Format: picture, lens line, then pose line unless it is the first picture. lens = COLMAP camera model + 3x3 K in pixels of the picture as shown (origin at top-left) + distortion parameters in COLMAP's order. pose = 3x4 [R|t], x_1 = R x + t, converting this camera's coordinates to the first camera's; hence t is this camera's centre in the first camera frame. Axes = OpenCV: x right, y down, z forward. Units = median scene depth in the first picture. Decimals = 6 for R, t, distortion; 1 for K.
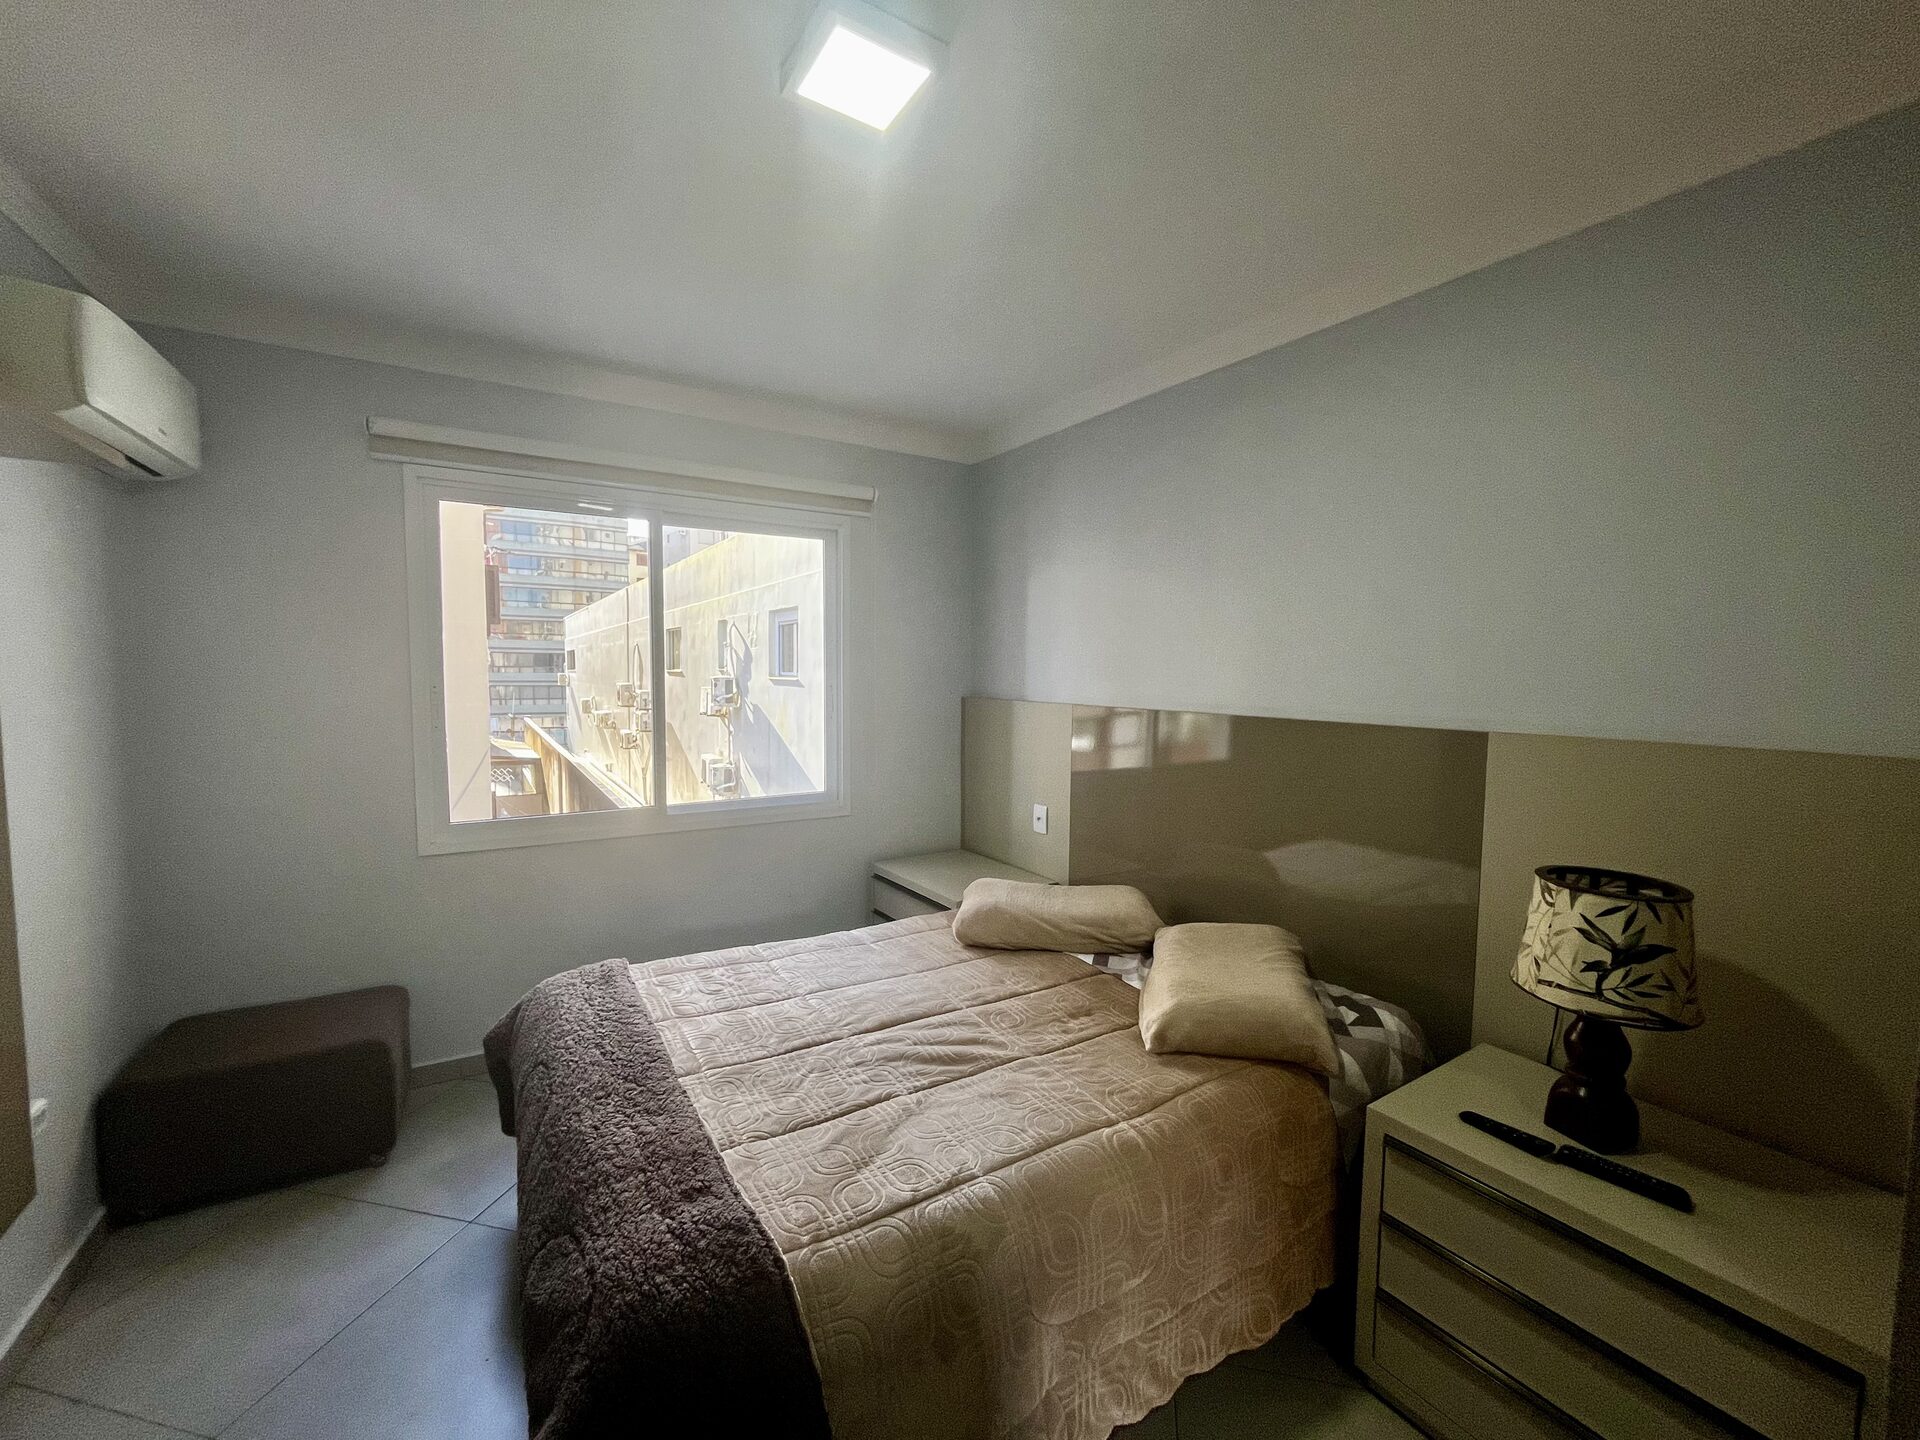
lens RADIAL K [[772.7, 0, 955.8], [0, 772.7, 719.8], [0, 0, 1]] dist [0.000226, -0.000243]
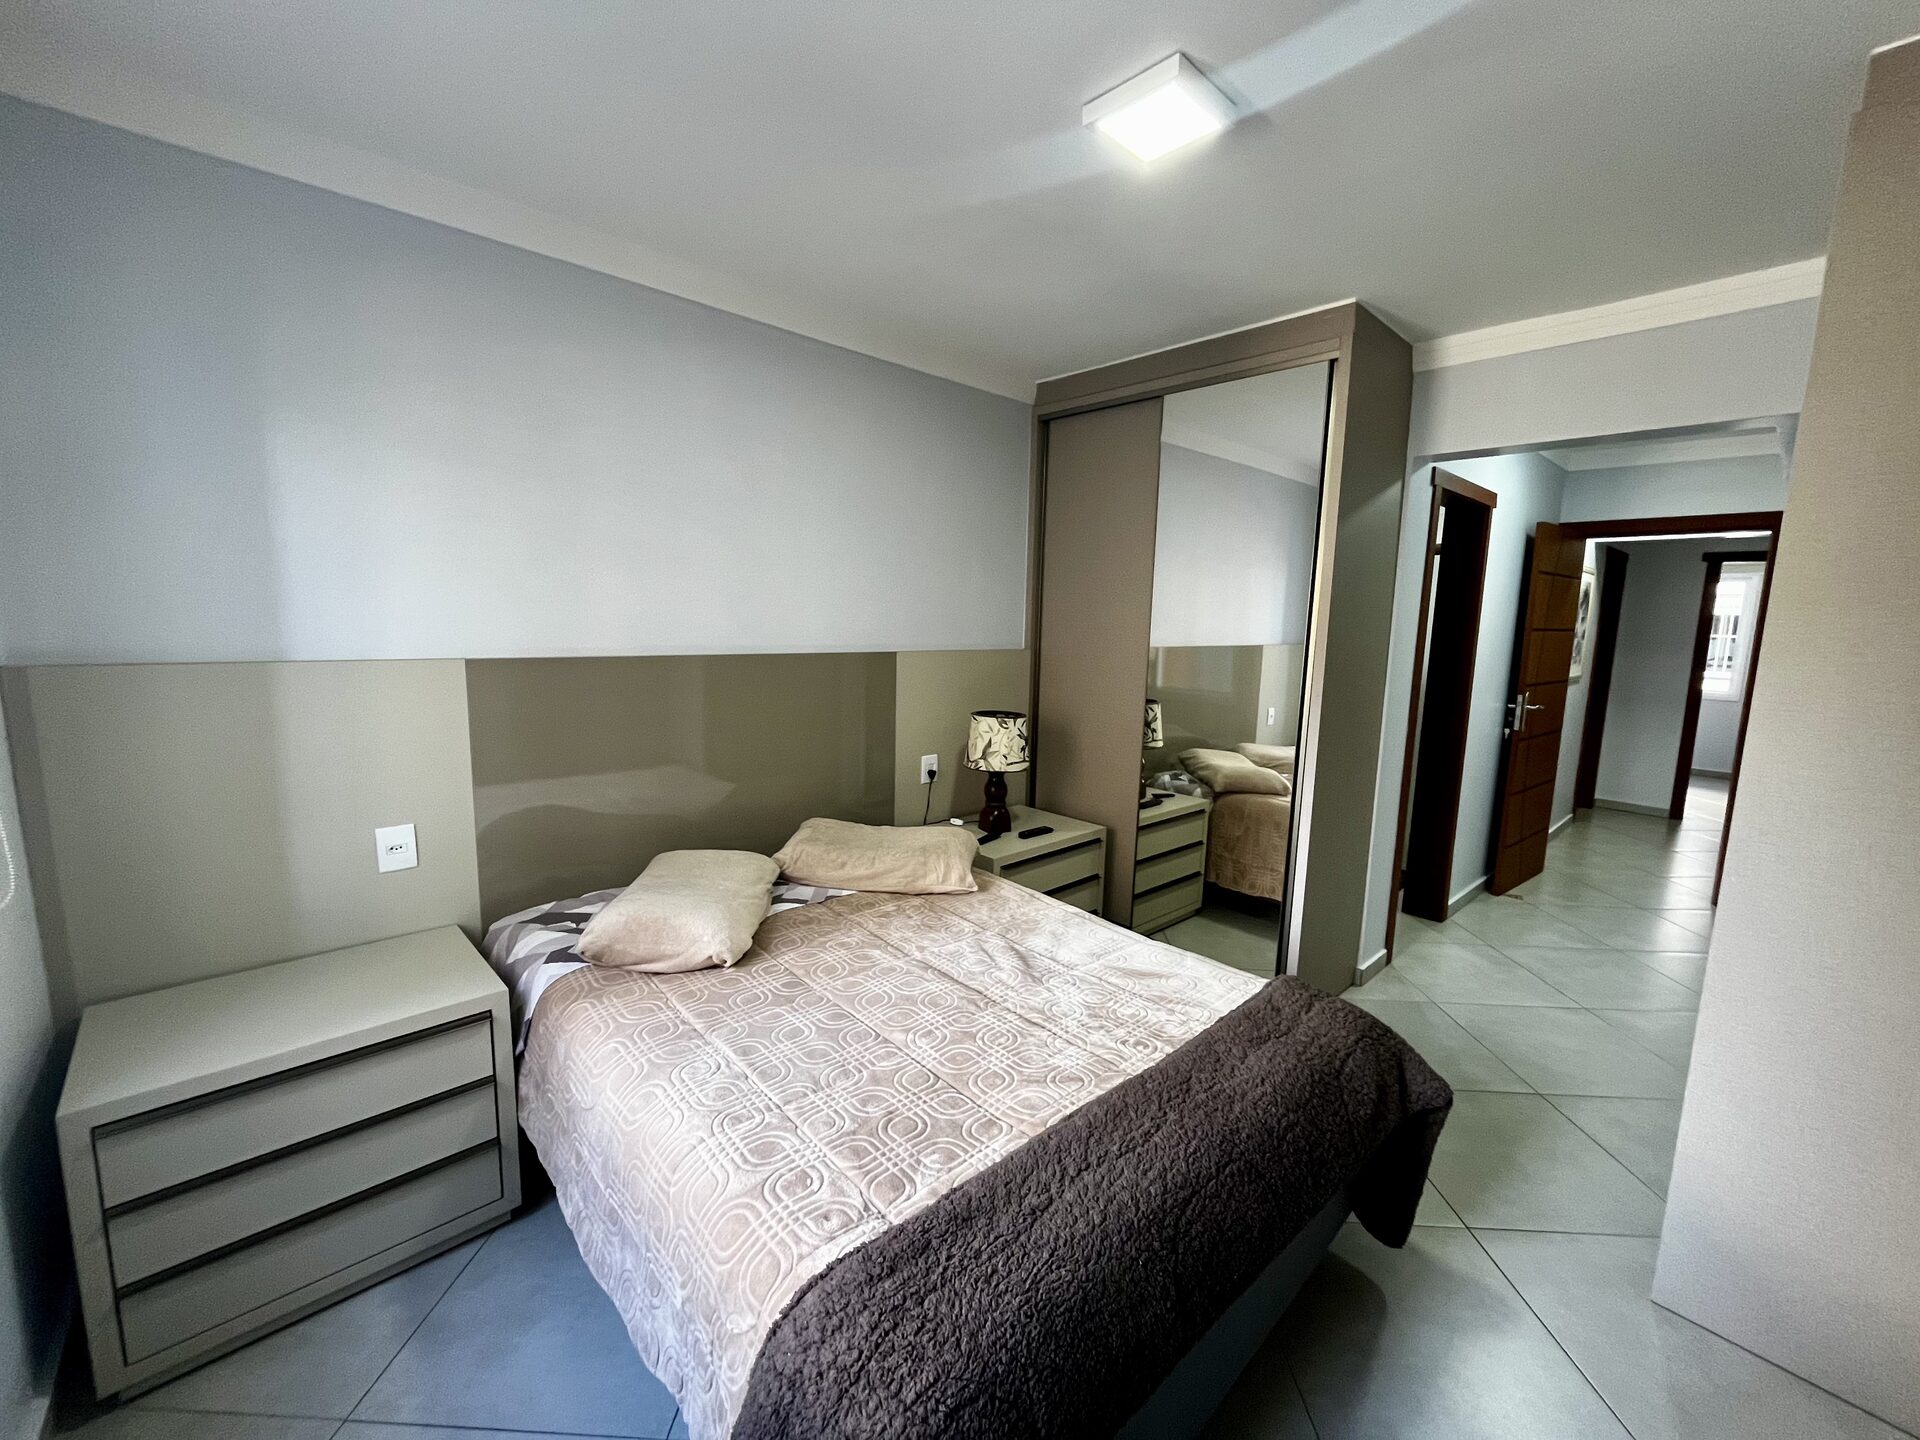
lens RADIAL K [[772.7, 0, 955.8], [0, 772.7, 719.8], [0, 0, 1]] dist [0.000226, -0.000243]
pose [[-0.178550, -0.147546, 0.972805, -0.830805], [0.037058, 0.986983, 0.156498, -0.080961], [-0.983233, 0.063993, -0.170758, 0.966371]]
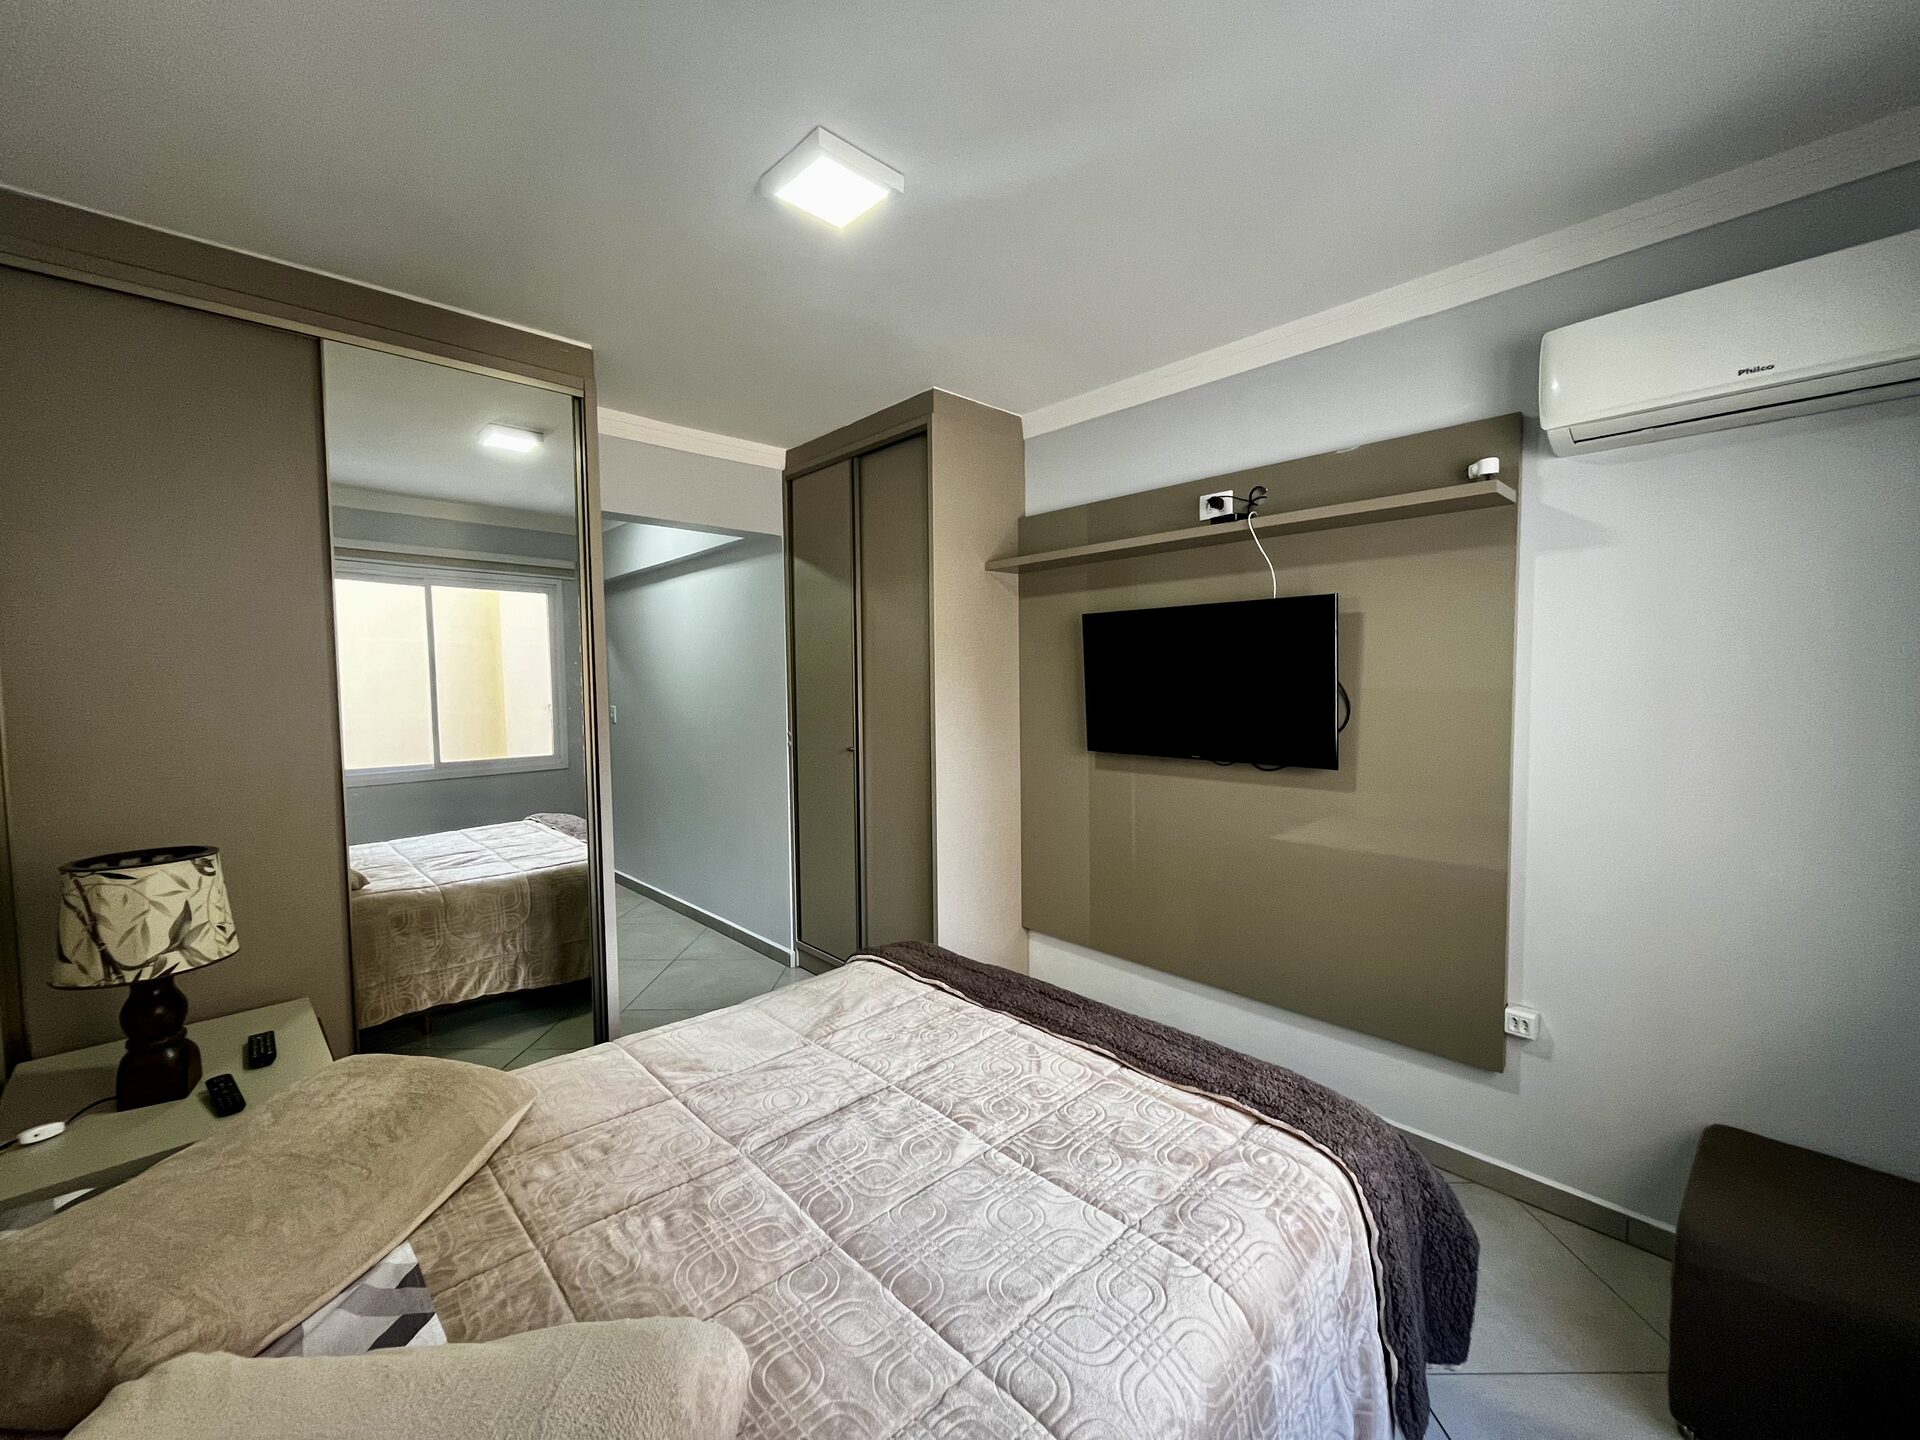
lens RADIAL K [[772.7, 0, 955.8], [0, 772.7, 719.8], [0, 0, 1]] dist [0.000226, -0.000243]
pose [[-0.979136, 0.012762, -0.202807, -0.033500], [-0.011716, 0.992821, 0.119036, -0.080999], [0.202870, 0.118928, -0.971957, 1.459945]]
